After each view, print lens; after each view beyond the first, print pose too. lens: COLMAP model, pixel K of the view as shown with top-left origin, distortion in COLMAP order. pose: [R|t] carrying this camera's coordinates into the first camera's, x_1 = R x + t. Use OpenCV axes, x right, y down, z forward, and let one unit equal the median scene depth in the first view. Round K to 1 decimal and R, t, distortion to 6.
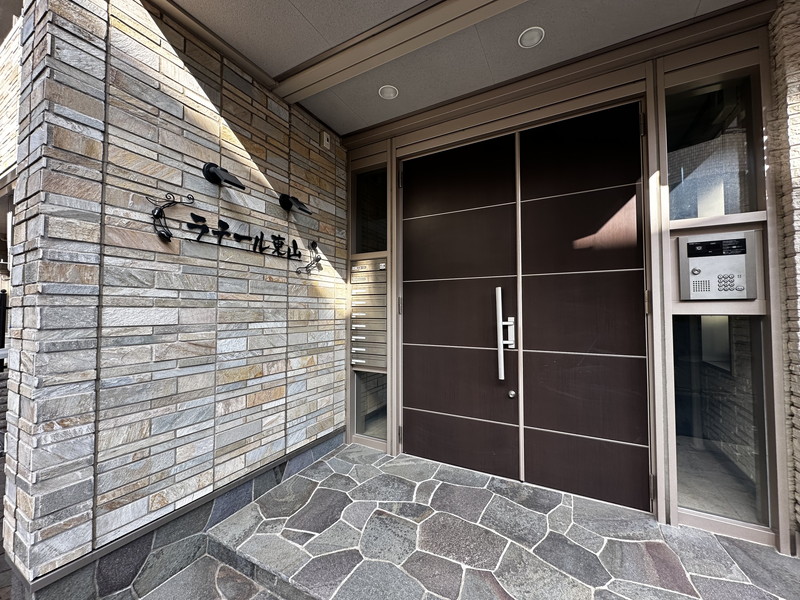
lens RADIAL K [[319.5, 0, 398.0], [0, 319.5, 299.4], [0, 0, 1]] dist [-0.003169, -0.000562]
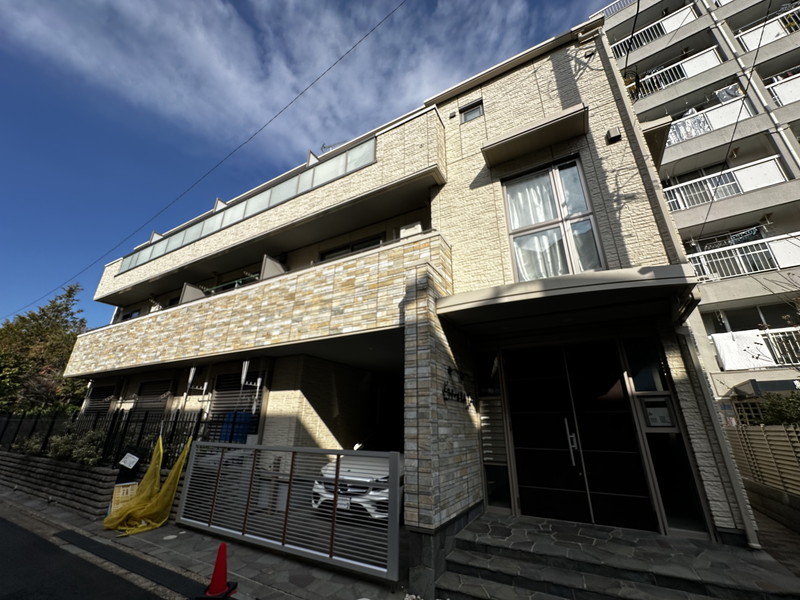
lens RADIAL K [[319.5, 0, 402.6], [0, 319.5, 301.8], [0, 0, 1]] dist [-0.003169, -0.000562]
pose [[0.999902, 0.008765, -0.010878, -0.781879], [-0.011885, 0.942979, -0.332641, -0.050197], [0.007343, 0.332738, 0.942991, -1.321694]]
